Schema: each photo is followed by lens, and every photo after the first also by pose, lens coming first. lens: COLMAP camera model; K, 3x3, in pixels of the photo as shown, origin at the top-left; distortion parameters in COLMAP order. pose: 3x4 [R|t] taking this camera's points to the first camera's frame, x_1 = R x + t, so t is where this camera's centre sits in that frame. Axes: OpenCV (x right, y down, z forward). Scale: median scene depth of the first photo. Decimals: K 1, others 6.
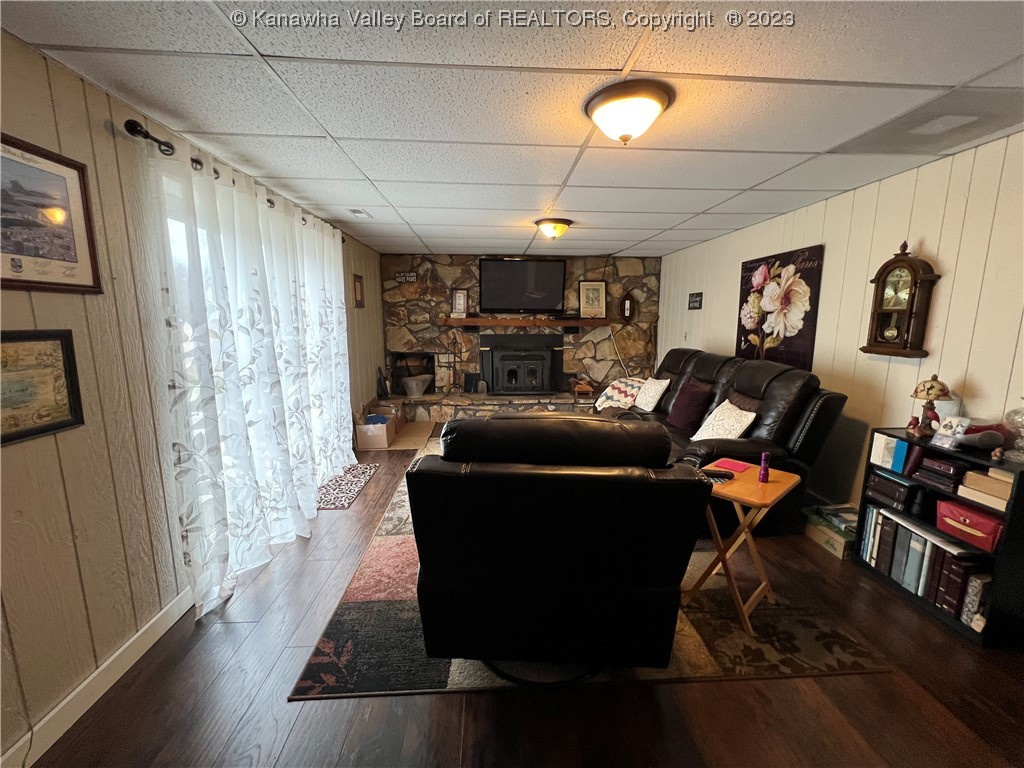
lens RADIAL K [[409.4, 0, 512.3], [0, 409.4, 382.1], [0, 0, 1]] dist [-0.000046, 0.000034]
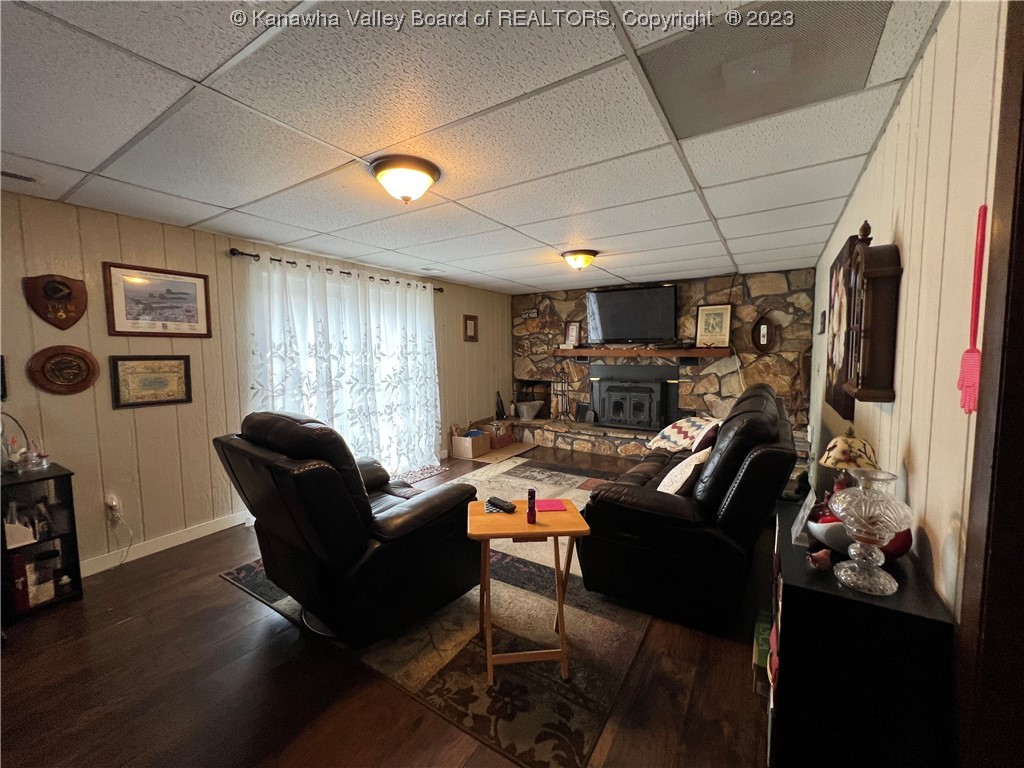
lens RADIAL K [[409.4, 0, 512.3], [0, 409.4, 382.1], [0, 0, 1]] dist [-0.000046, 0.000034]
pose [[0.811054, 0.035790, -0.583875, 0.363108], [-0.081900, 0.995243, -0.052760, -0.004577], [0.579209, 0.090611, 0.810127, 0.071050]]
